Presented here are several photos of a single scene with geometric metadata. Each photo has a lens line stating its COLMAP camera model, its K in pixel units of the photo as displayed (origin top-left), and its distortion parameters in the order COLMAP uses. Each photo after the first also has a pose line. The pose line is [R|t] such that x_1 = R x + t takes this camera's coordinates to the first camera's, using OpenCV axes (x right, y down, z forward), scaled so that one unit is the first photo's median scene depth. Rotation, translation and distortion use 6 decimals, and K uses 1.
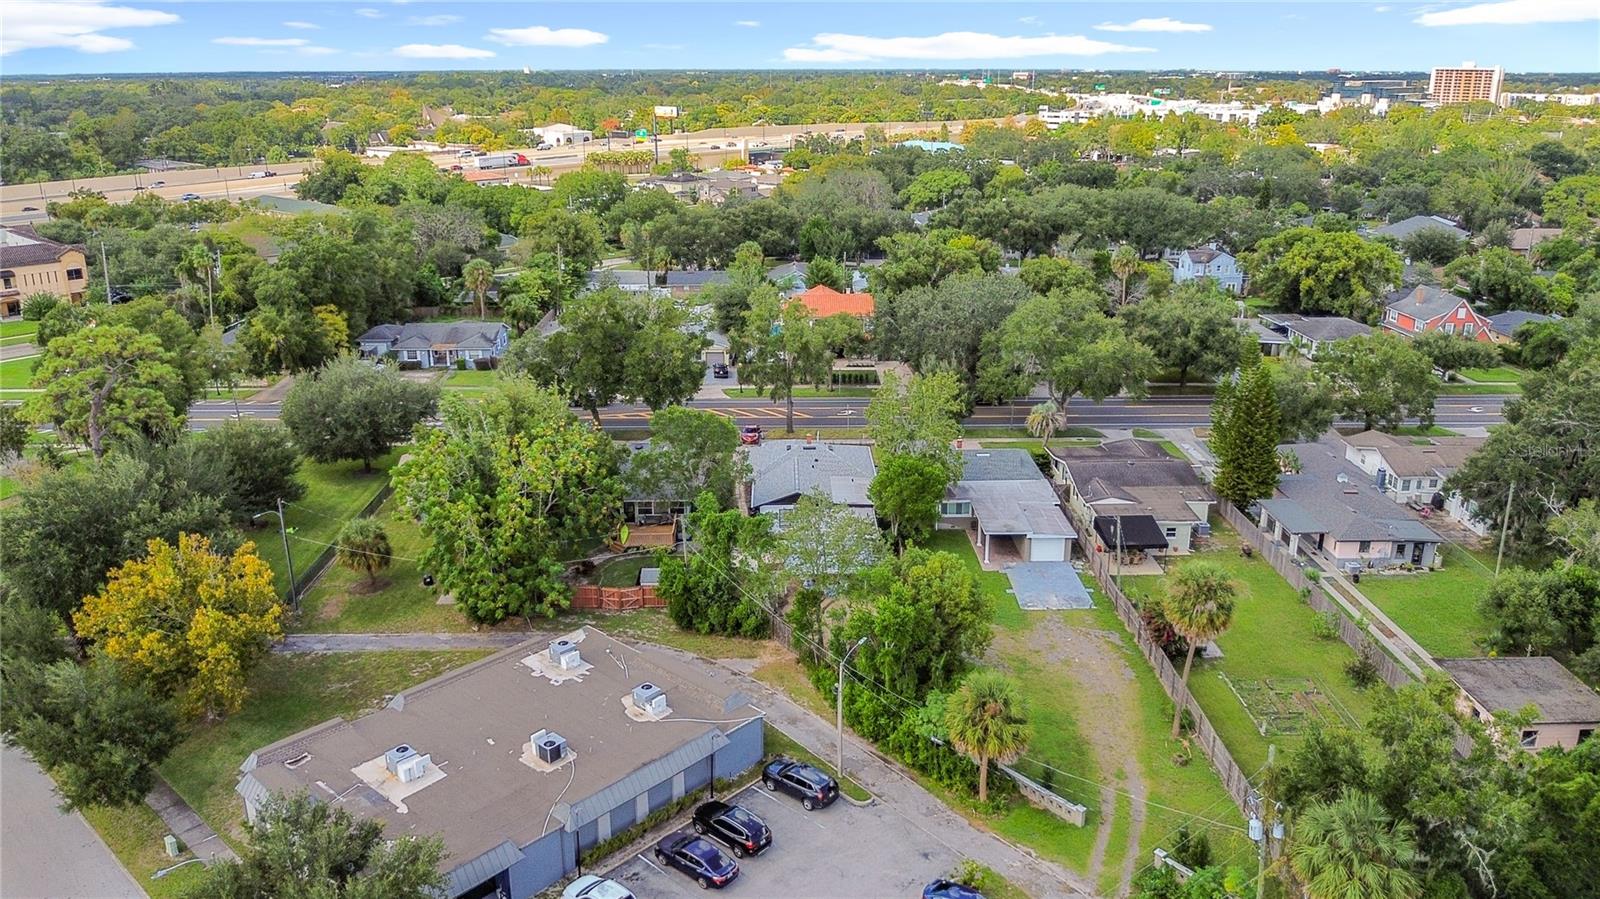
lens RADIAL K [[1118.9, 0, 801.5], [0, 1118.9, 487.3], [0, 0, 1]] dist [-0.000988, -0.007468]
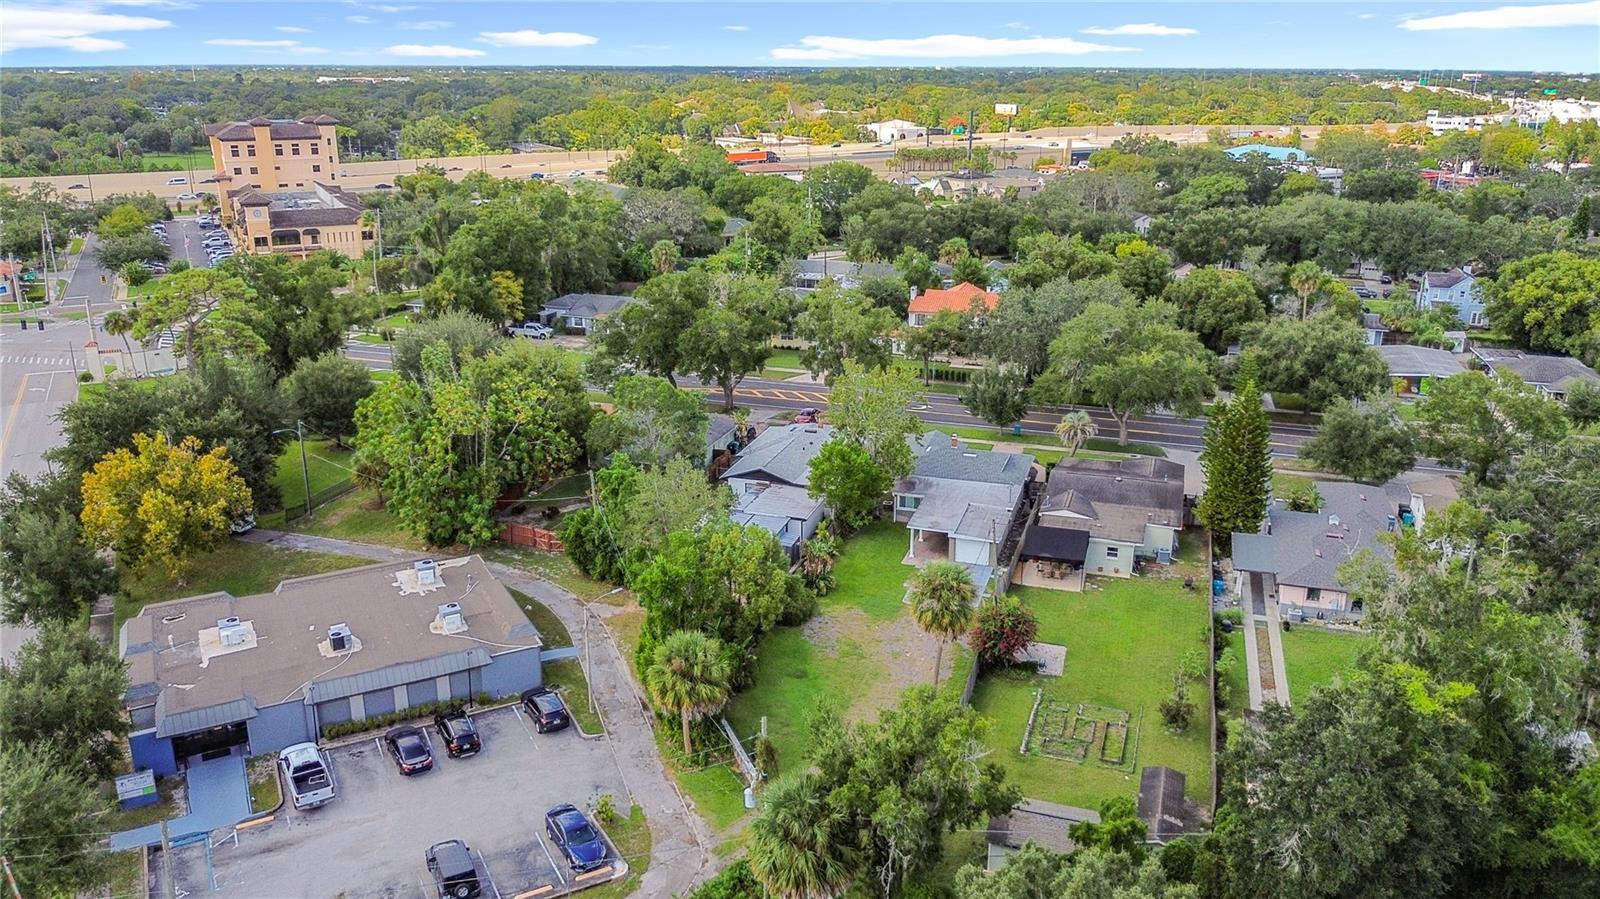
lens RADIAL K [[1135.3, 0, 800.0], [0, 1135.3, 449.5], [0, 0, 1]] dist [0.001069, -0.004012]
pose [[0.949265, 0.105944, -0.296094, 0.234592], [-0.115538, 0.993189, -0.015043, -0.000949], [0.292484, 0.048490, 0.955040, -0.002307]]
